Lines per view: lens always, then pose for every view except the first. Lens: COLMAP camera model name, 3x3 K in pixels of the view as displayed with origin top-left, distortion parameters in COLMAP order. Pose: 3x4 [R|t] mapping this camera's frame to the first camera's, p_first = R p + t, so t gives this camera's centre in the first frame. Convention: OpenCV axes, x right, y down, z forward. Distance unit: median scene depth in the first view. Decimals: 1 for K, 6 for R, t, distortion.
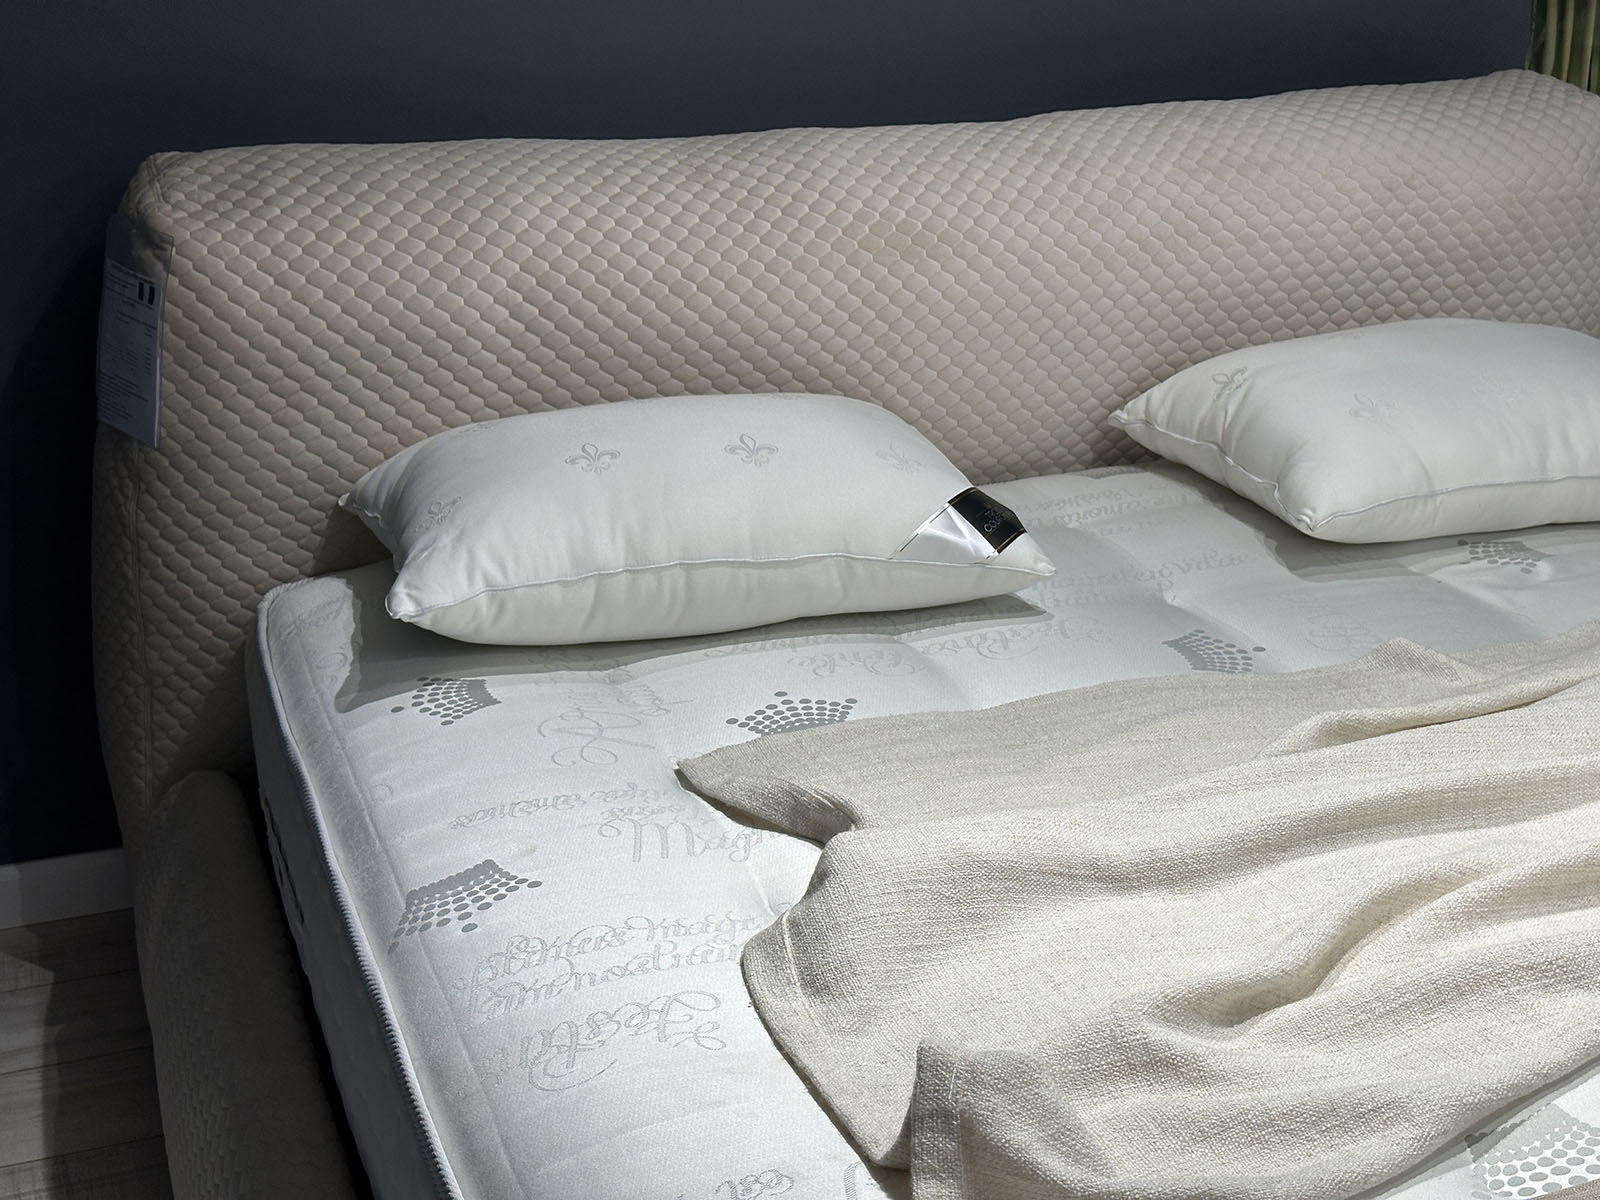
lens RADIAL K [[2219.7, 0, 799.0], [0, 2219.7, 592.2], [0, 0, 1]] dist [0.138455, 0.000000]
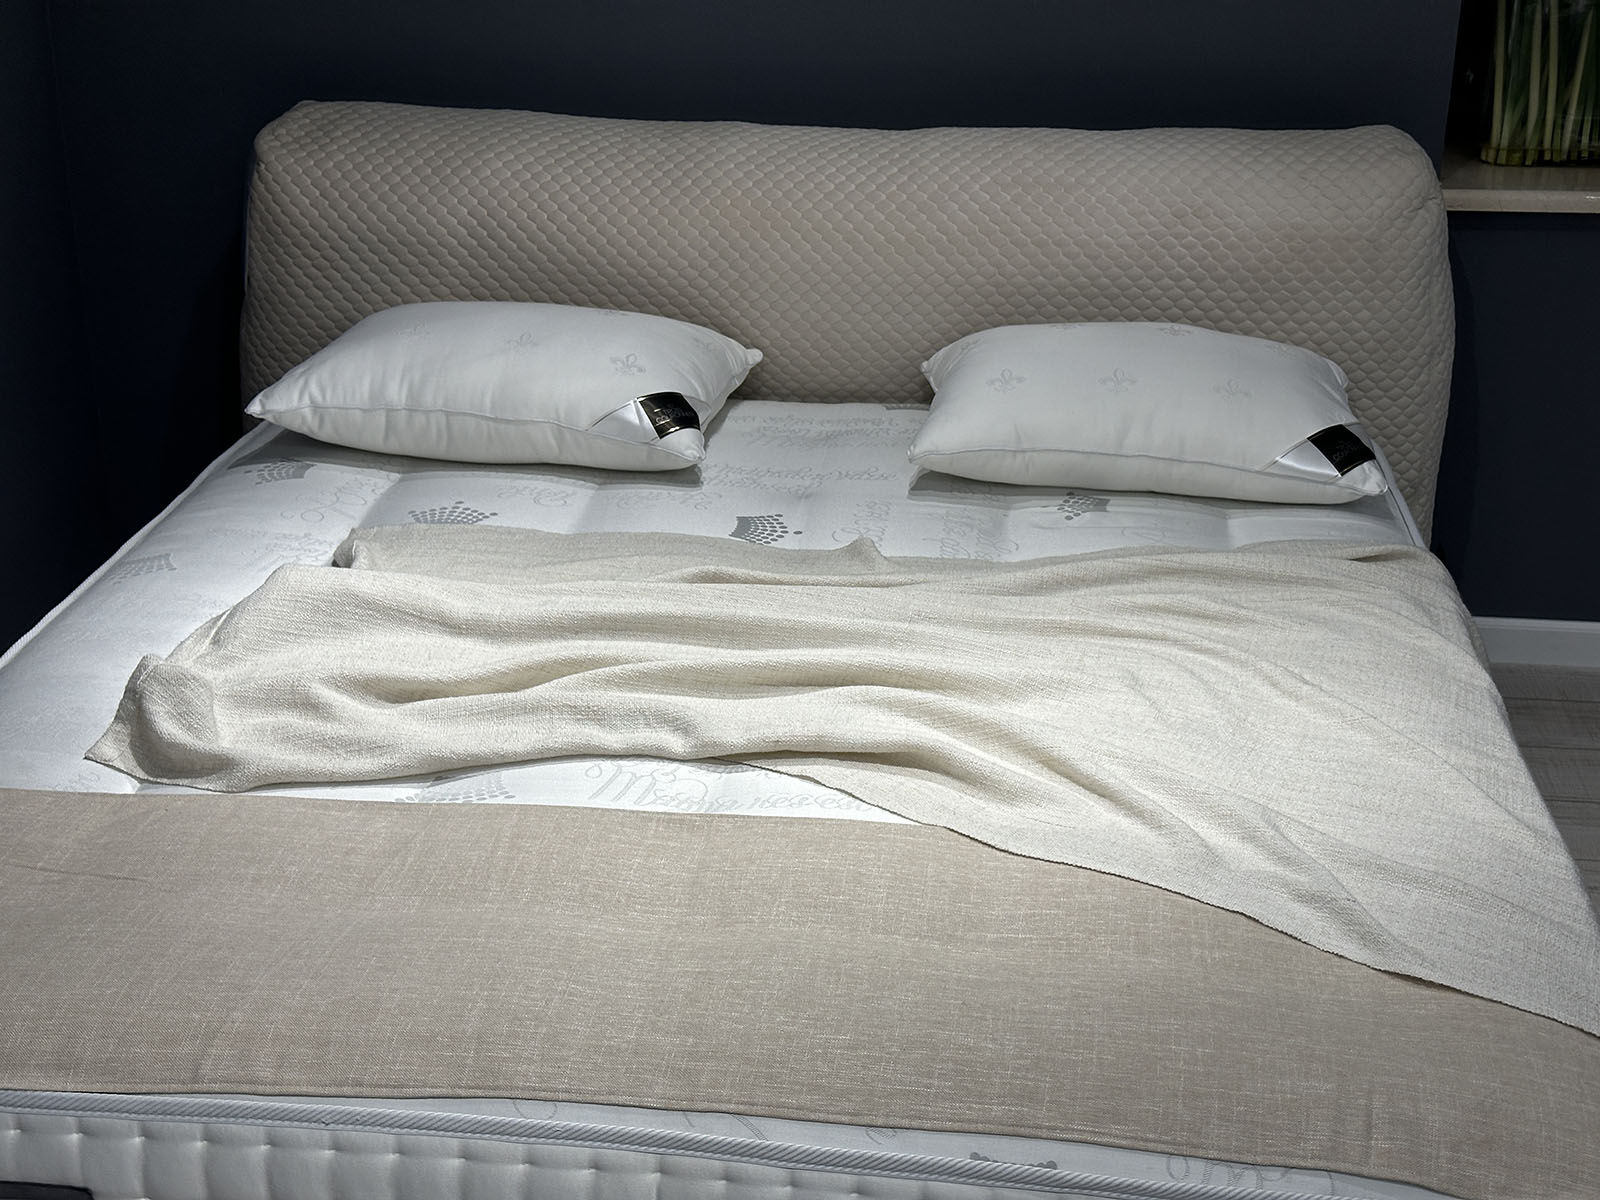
lens RADIAL K [[2219.7, 0, 811.5], [0, 2219.7, 601.4], [0, 0, 1]] dist [0.138455, 0.000000]
pose [[0.899689, 0.177680, -0.398736, 0.787771], [-0.160064, 0.984071, 0.077349, -0.041844], [0.406128, -0.005767, 0.913798, -0.275491]]
